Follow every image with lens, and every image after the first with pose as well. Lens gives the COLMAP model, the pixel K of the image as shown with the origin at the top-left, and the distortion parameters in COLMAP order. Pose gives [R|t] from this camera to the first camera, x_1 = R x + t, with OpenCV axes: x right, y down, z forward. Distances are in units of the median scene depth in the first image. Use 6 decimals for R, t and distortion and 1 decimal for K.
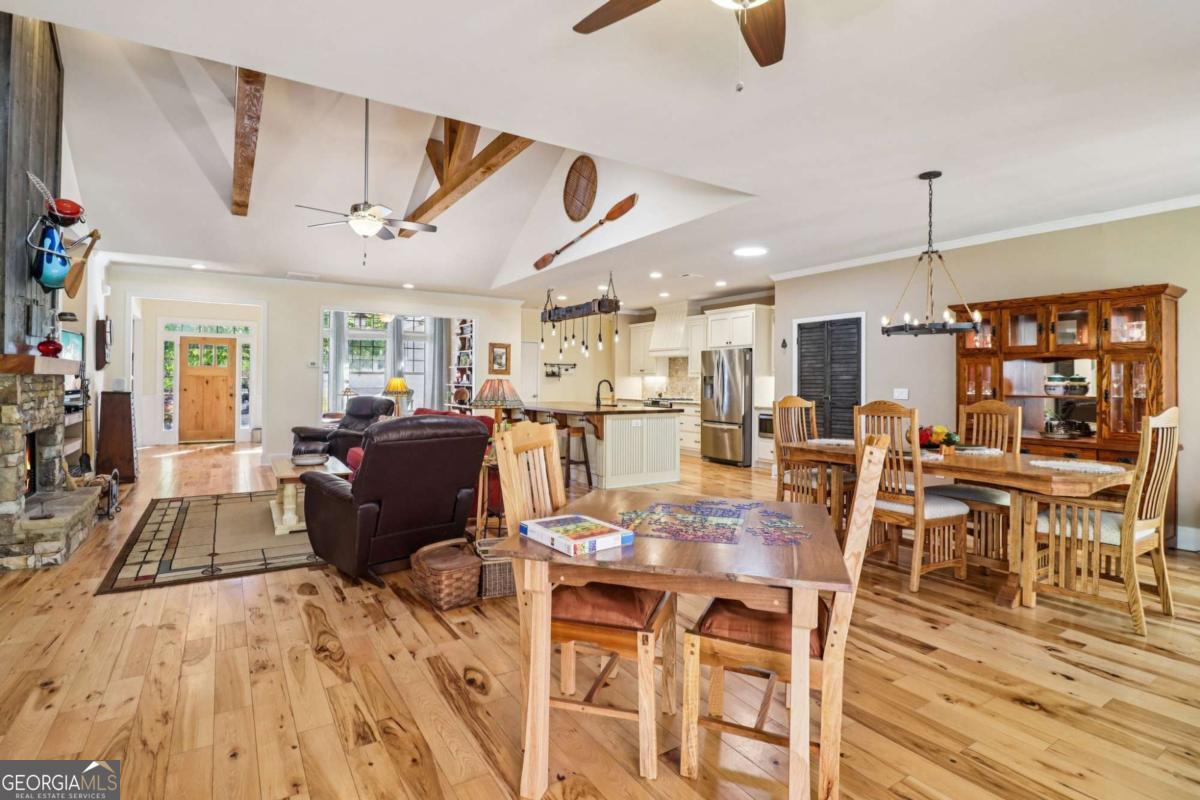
lens RADIAL K [[568.0, 0, 603.5], [0, 568.0, 377.2], [0, 0, 1]] dist [0.000253, -0.012273]
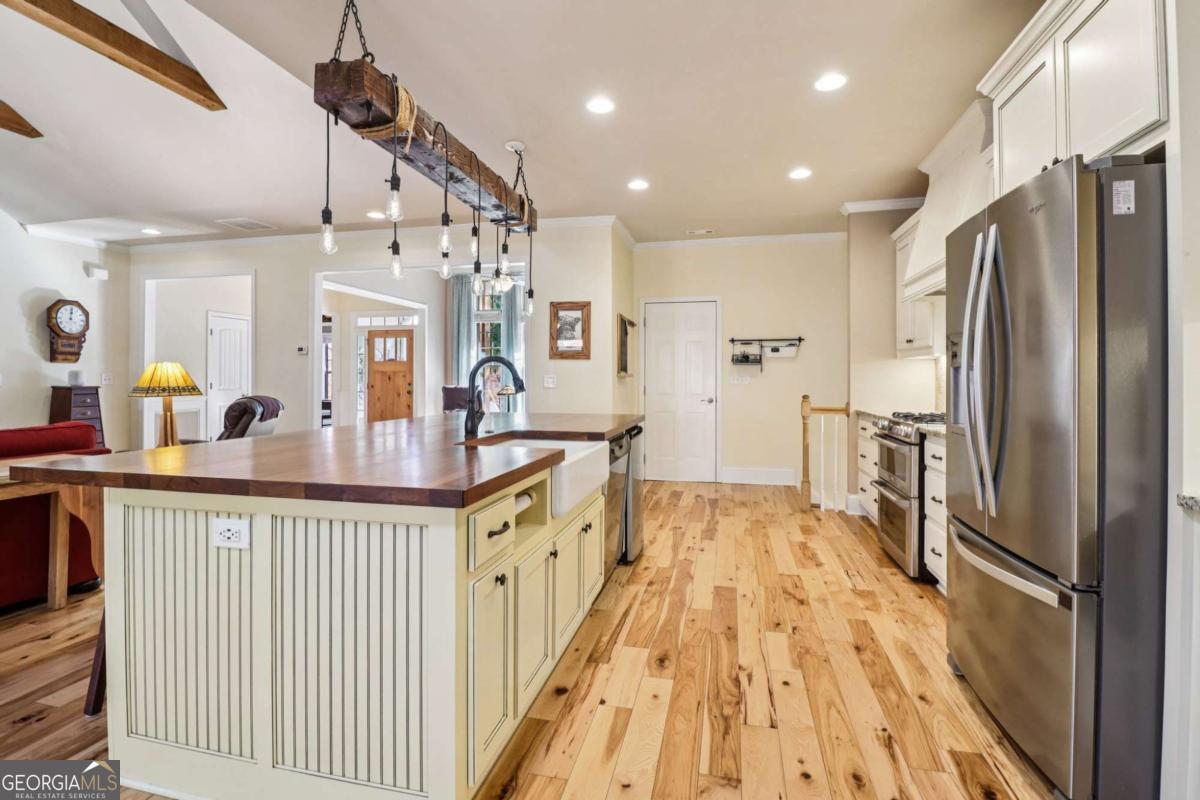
lens RADIAL K [[568.0, 0, 603.5], [0, 568.0, 377.2], [0, 0, 1]] dist [0.000253, -0.012273]
pose [[0.699968, -0.007978, -0.714130, 0.207484], [0.008291, 0.999961, -0.003045, 0.012861], [0.714126, -0.003789, 0.700006, 0.605503]]
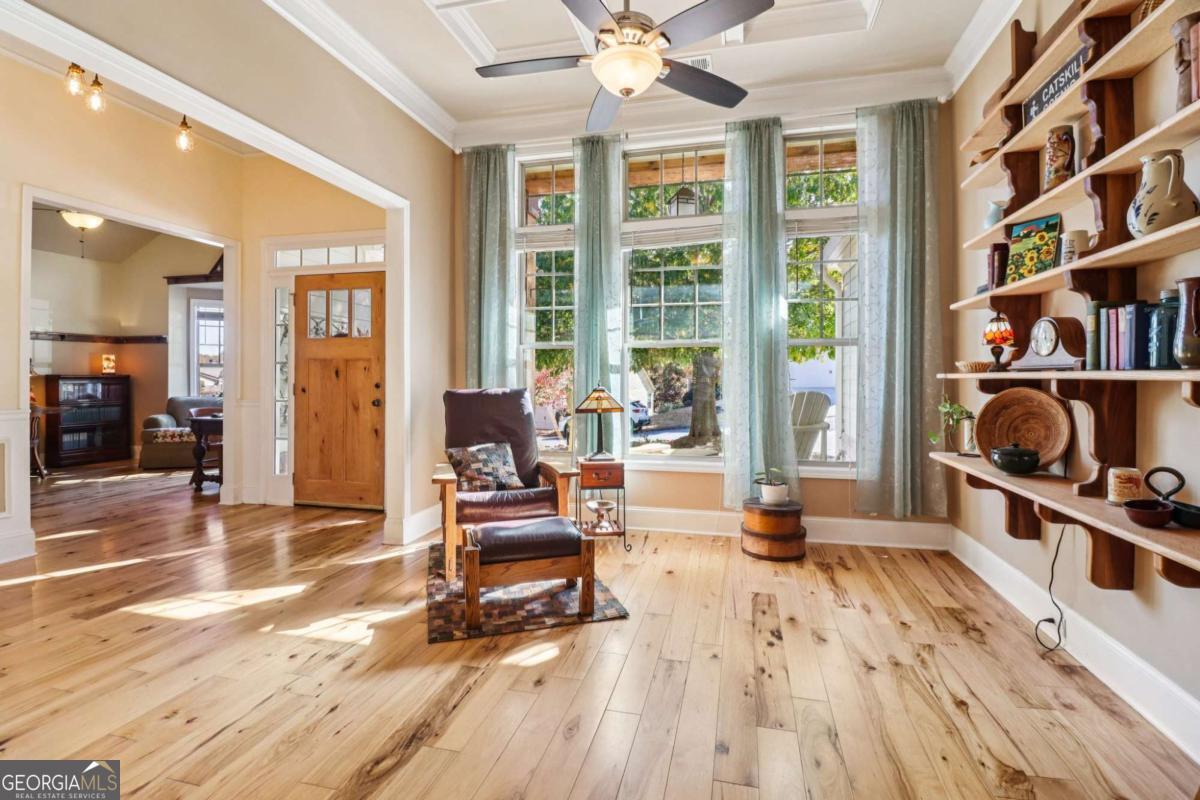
lens RADIAL K [[568.0, 0, 603.5], [0, 568.0, 377.2], [0, 0, 1]] dist [0.000253, -0.012273]
pose [[0.687618, -0.007945, -0.726029, -0.232220], [0.009290, 0.999955, -0.002145, 0.014881], [0.726013, -0.005270, 0.687661, 0.851022]]
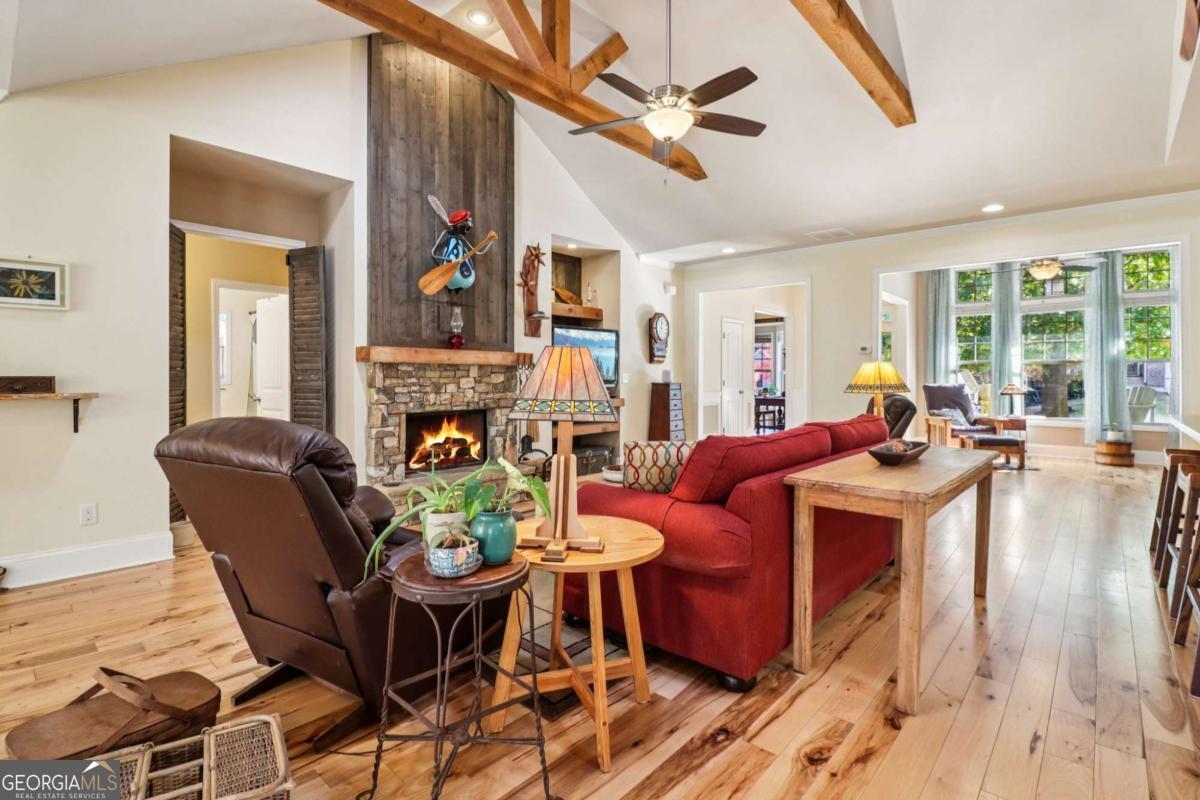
lens RADIAL K [[568.0, 0, 603.5], [0, 568.0, 377.2], [0, 0, 1]] dist [0.000253, -0.012273]
pose [[0.273280, -0.004198, -0.961925, 0.086864], [0.007095, 0.999972, -0.002348, 0.009878], [0.961908, -0.006183, 0.273302, 0.361894]]
